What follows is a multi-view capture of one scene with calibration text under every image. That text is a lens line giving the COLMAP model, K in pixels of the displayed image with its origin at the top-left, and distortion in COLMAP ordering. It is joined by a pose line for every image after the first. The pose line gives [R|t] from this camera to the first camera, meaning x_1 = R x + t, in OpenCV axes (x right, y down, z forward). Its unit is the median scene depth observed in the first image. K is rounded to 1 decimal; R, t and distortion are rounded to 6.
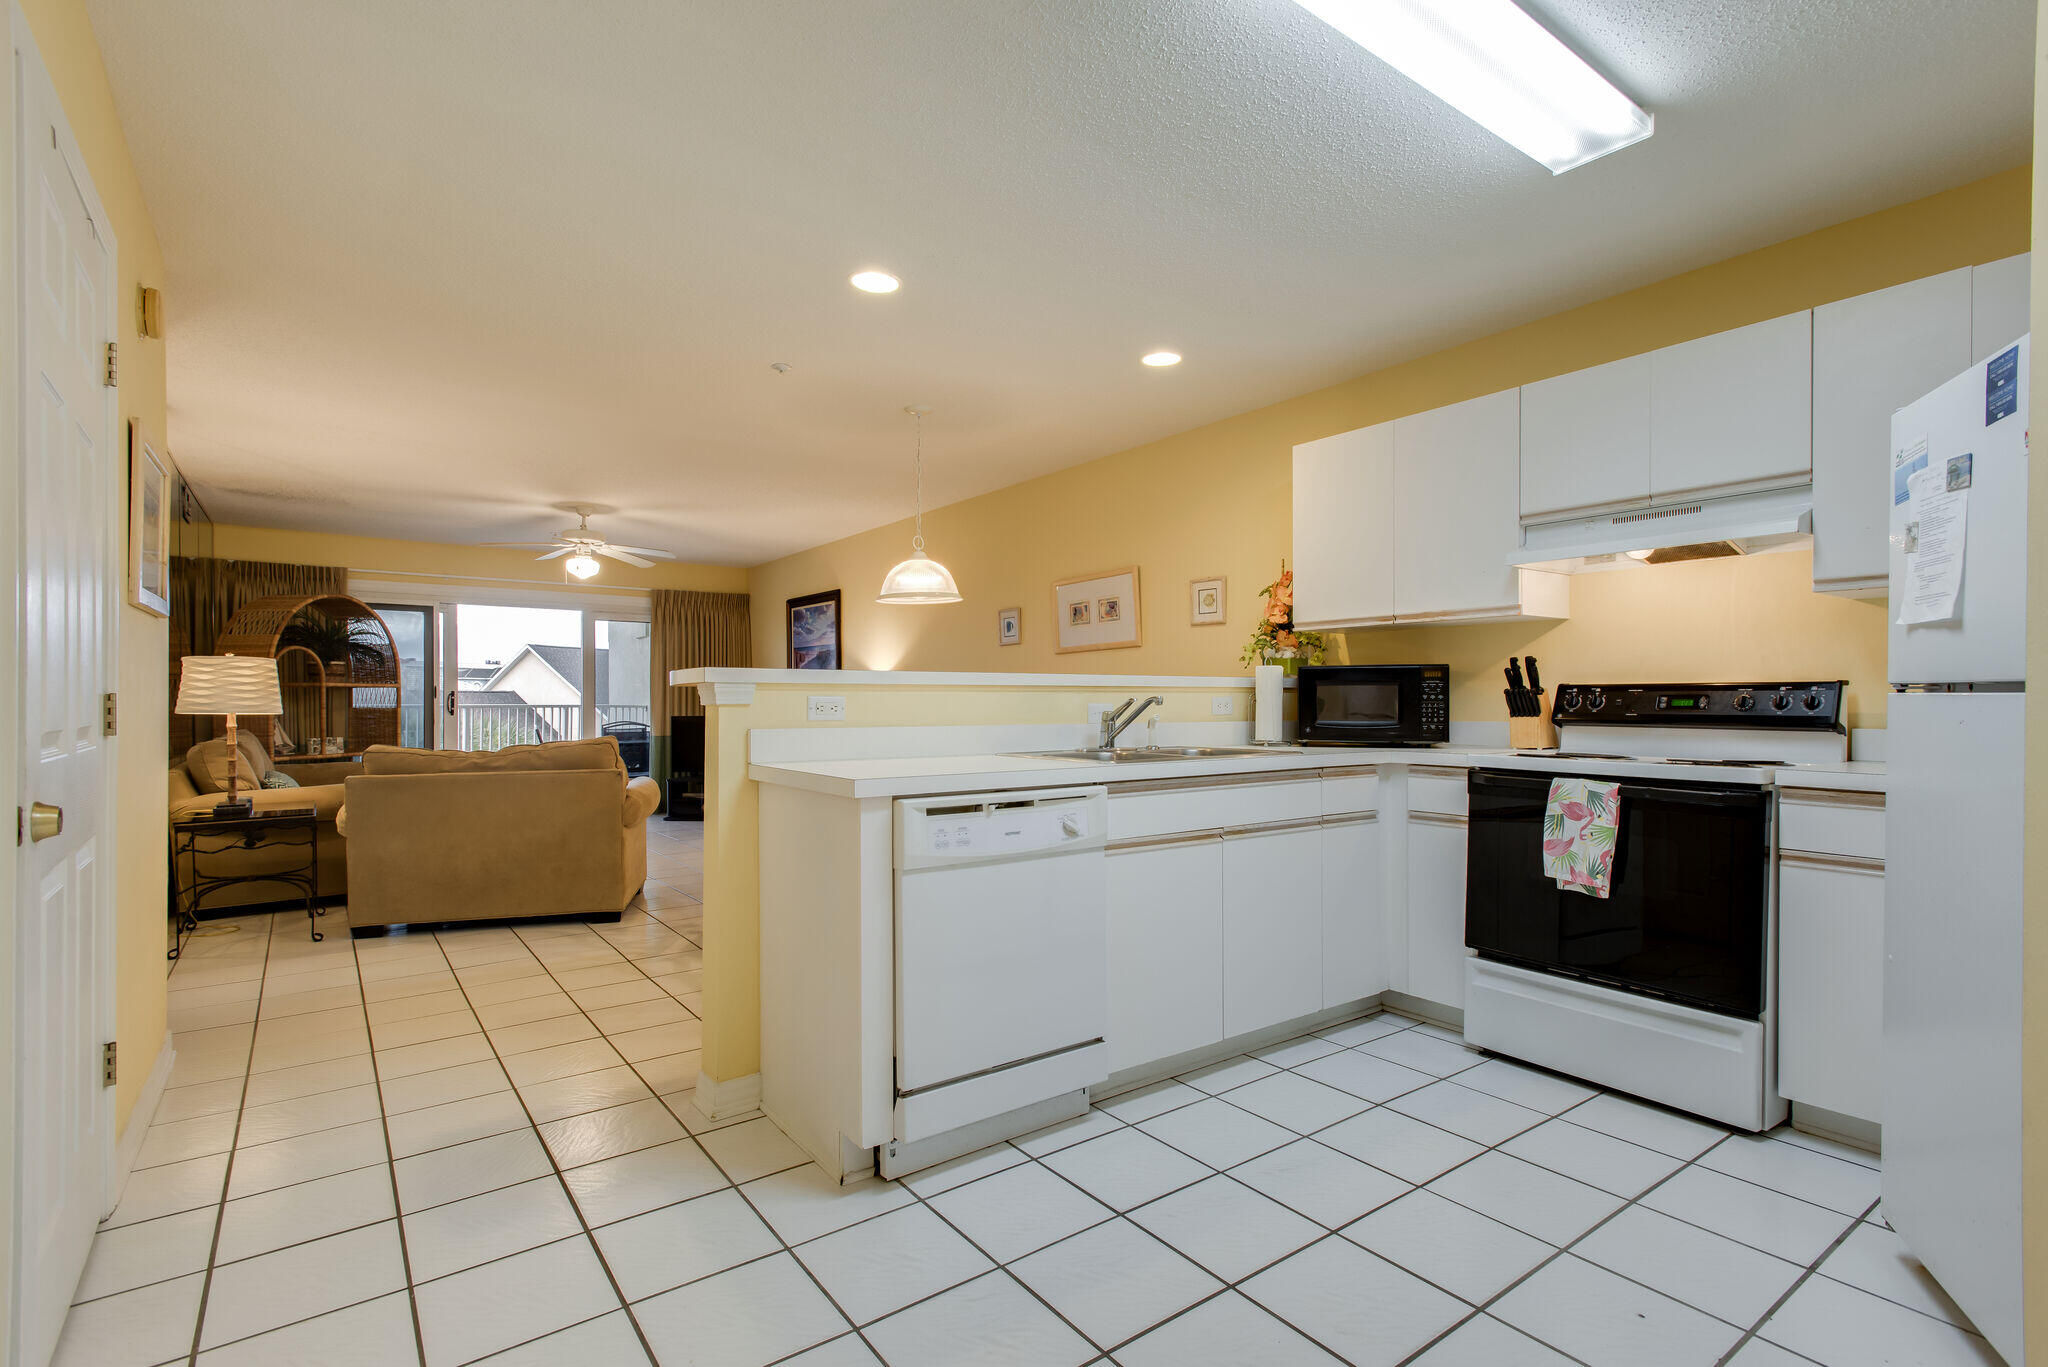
lens RADIAL K [[969.0, 0, 1058.6], [0, 969.0, 697.3], [0, 0, 1]] dist [0.000193, -0.000294]
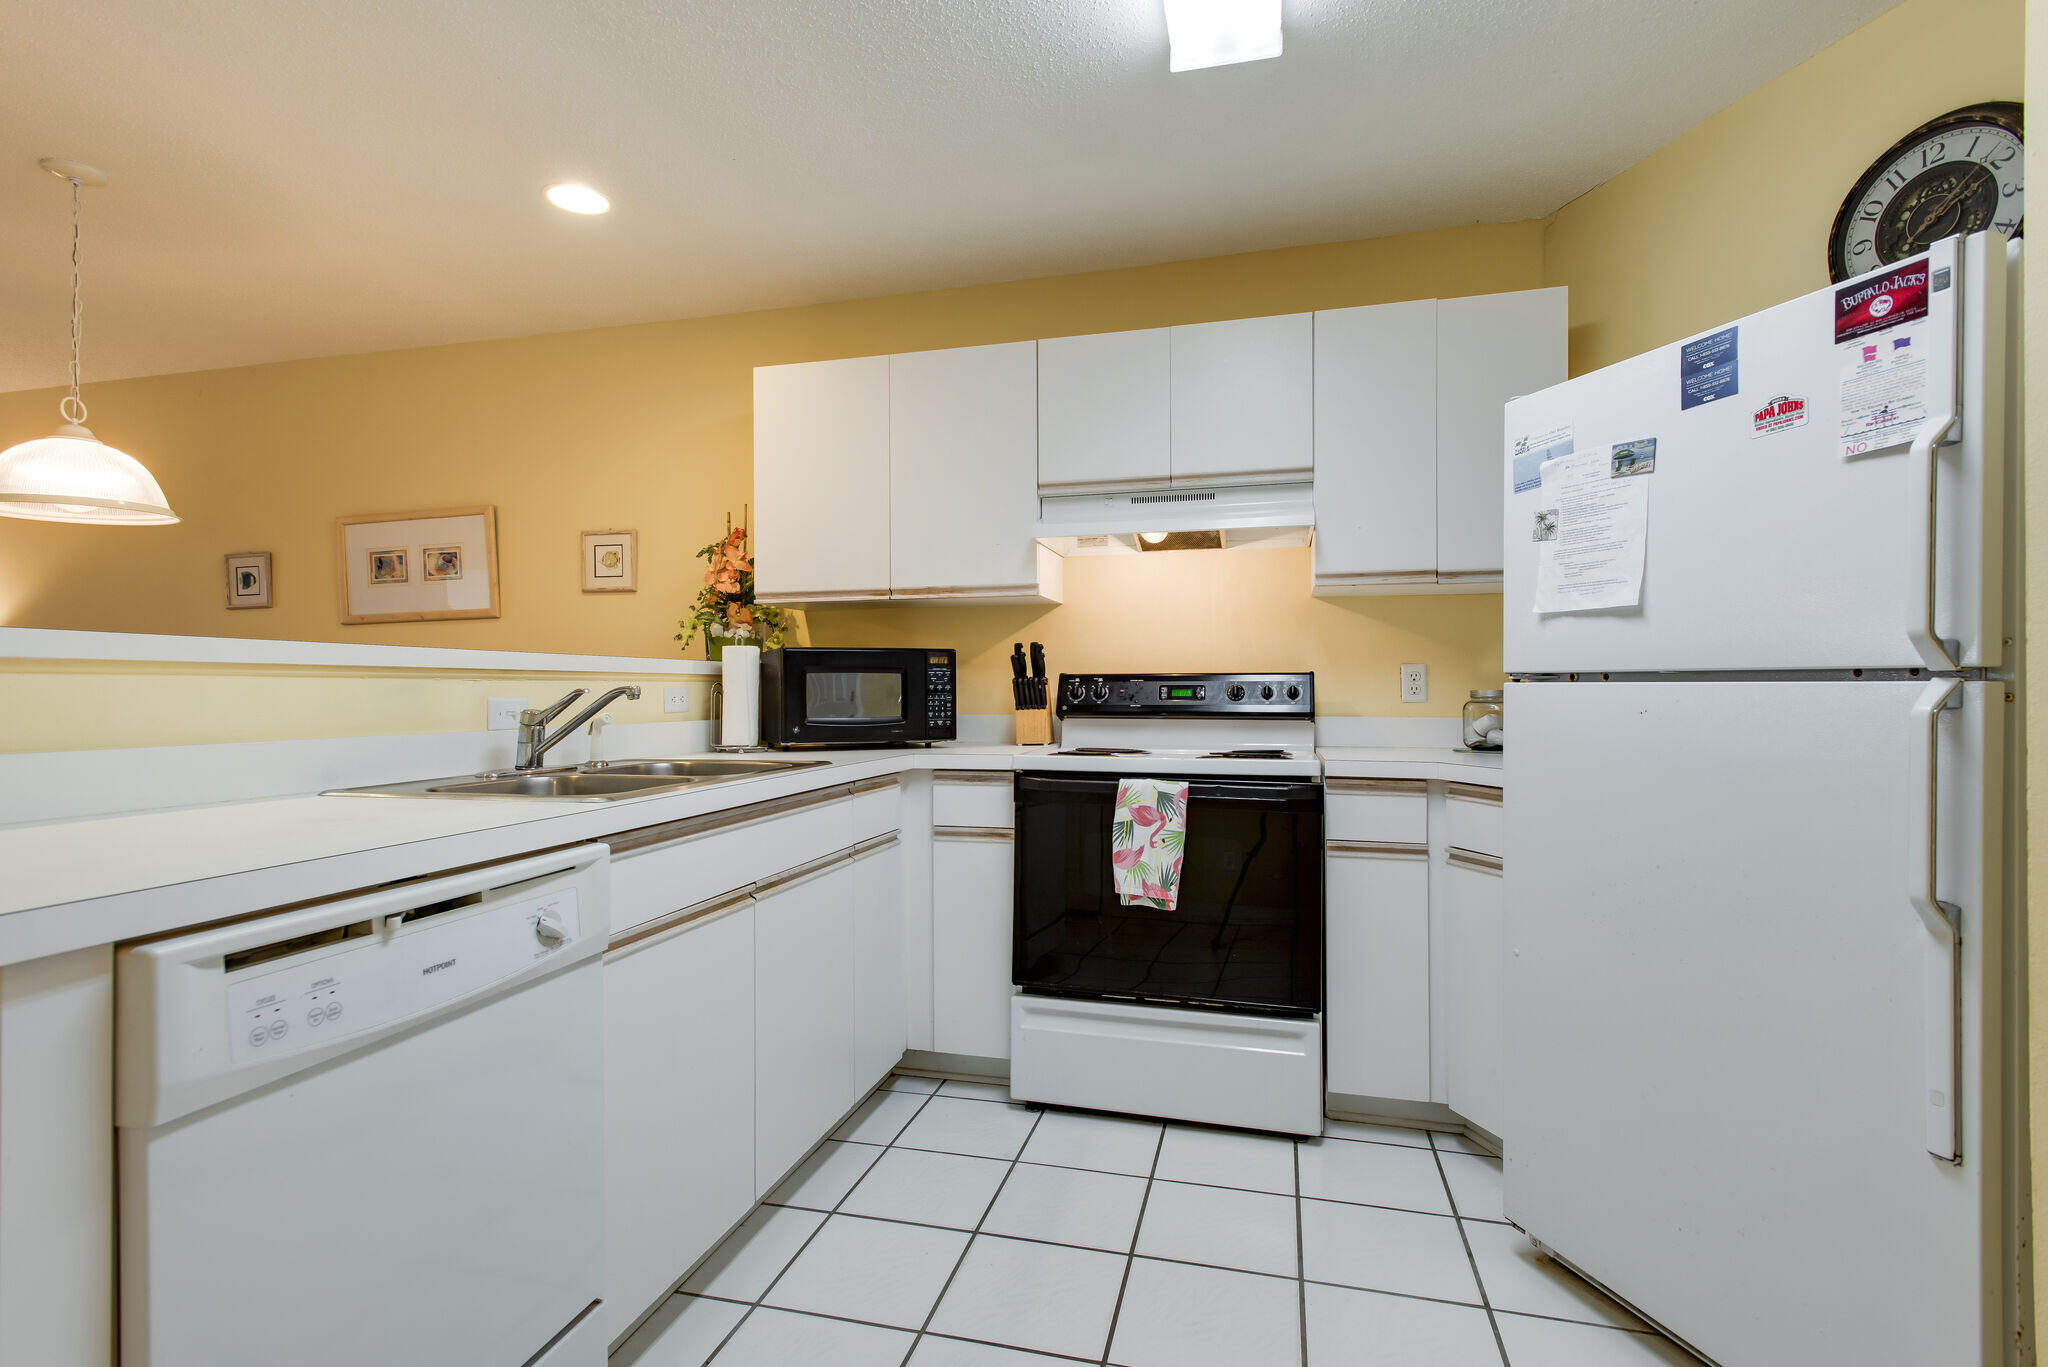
lens RADIAL K [[965.7, 0, 1024.0], [0, 965.7, 683.5], [0, 0, 1]] dist [0.010469, -0.000782]
pose [[0.787234, 0.003013, 0.616647, -0.069270], [0.000385, 0.999985, -0.005378, 0.000706], [-0.616654, 0.004471, 0.787221, 0.258920]]
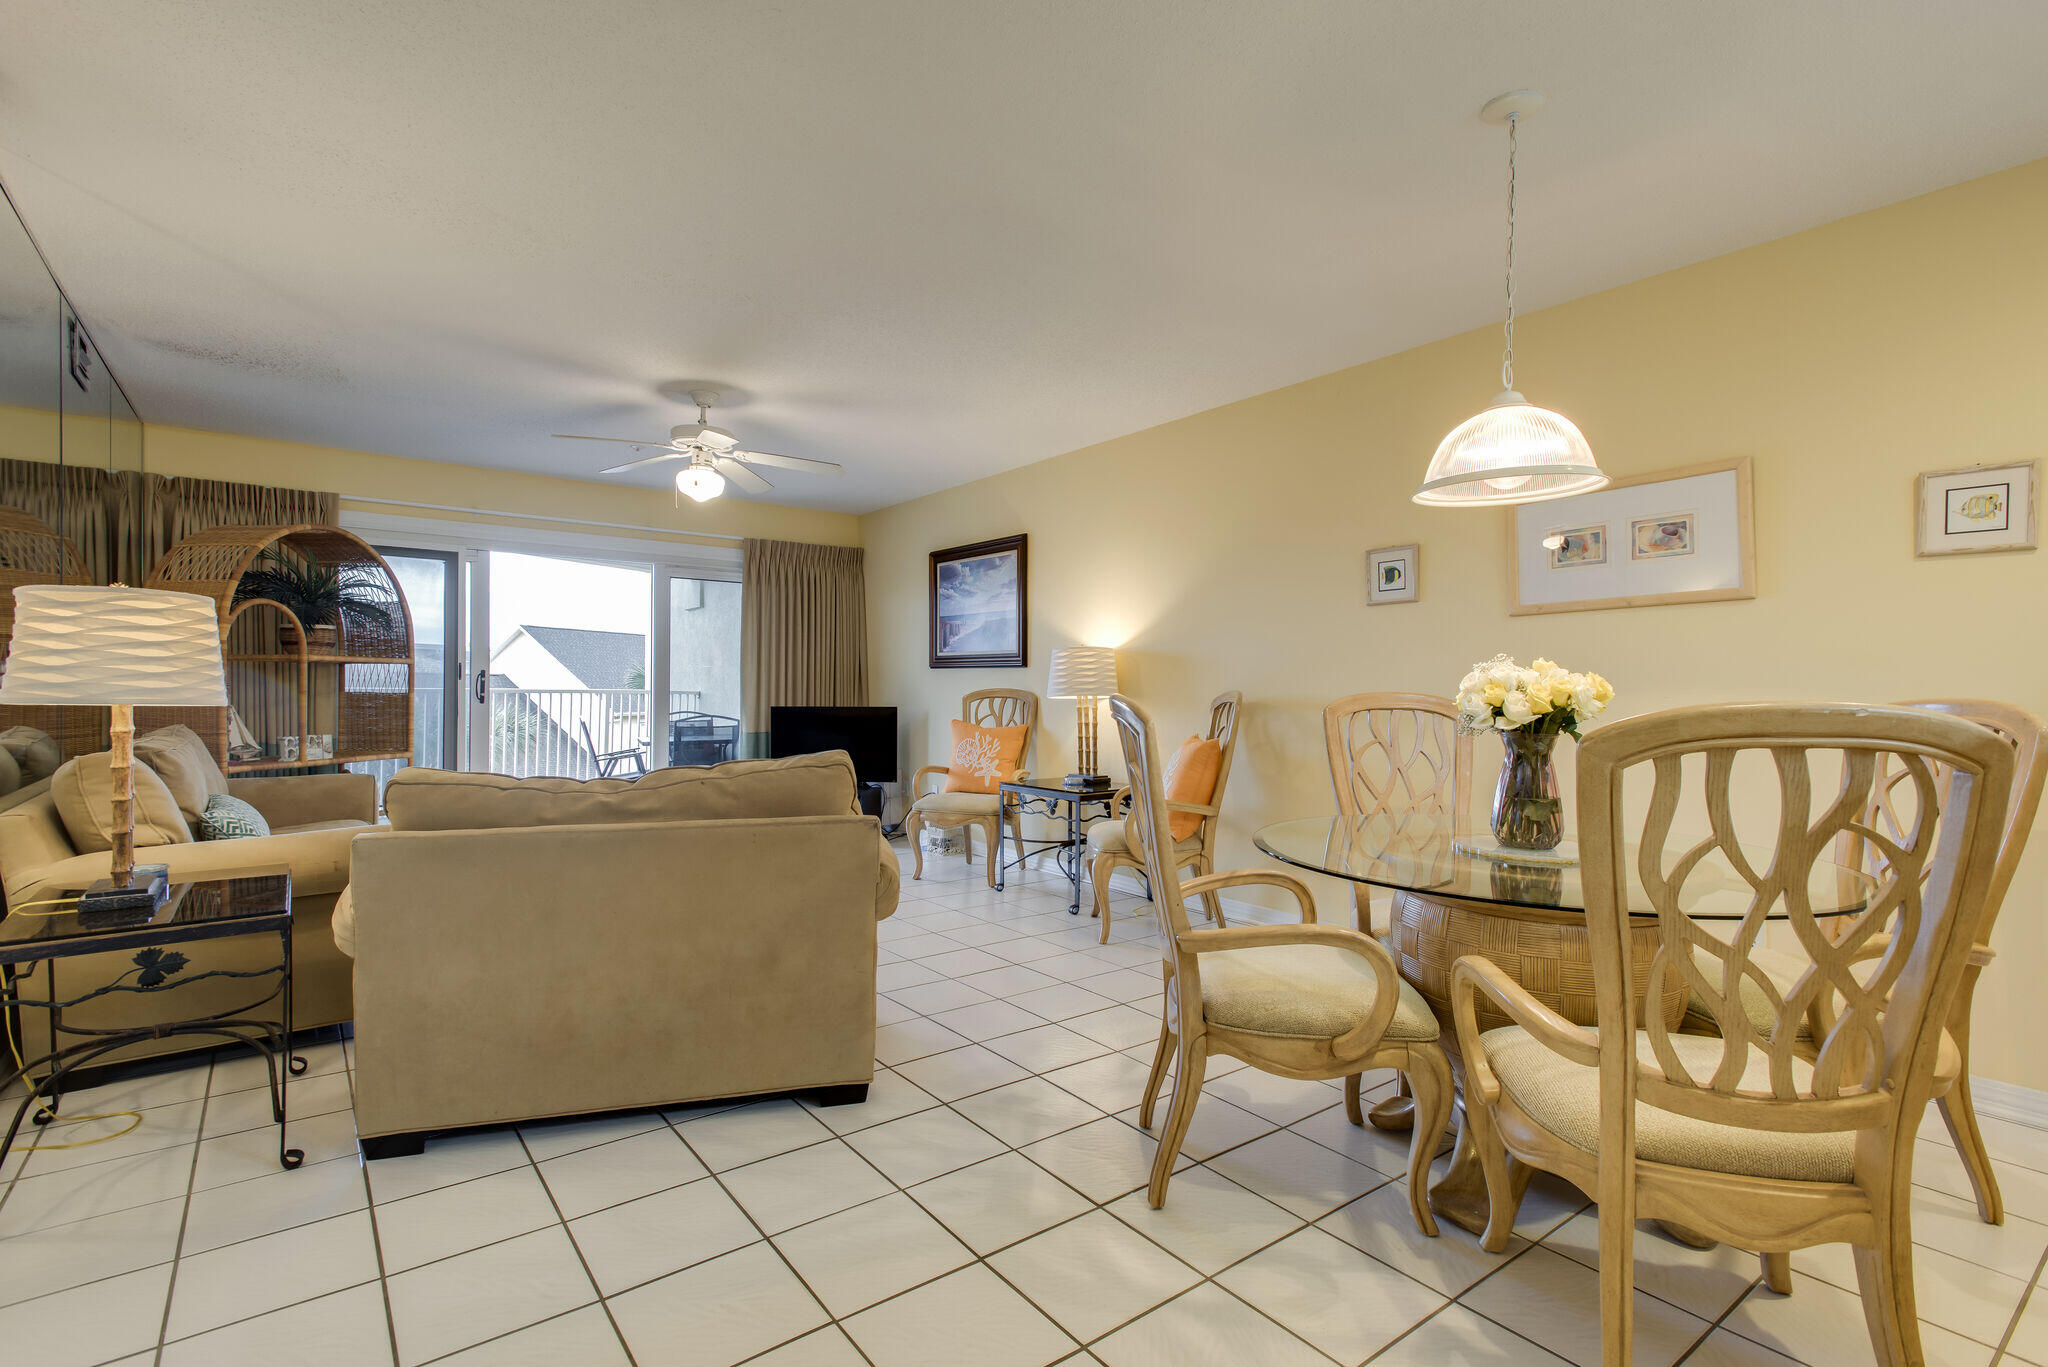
lens RADIAL K [[979.0, 0, 1055.0], [0, 979.0, 688.4], [0, 0, 1]] dist [0.004659, -0.000494]
pose [[0.999933, 0.009150, 0.007063, -0.443419], [-0.009161, 0.999957, 0.001557, 0.004081], [-0.007049, -0.001622, 0.999974, 0.577070]]
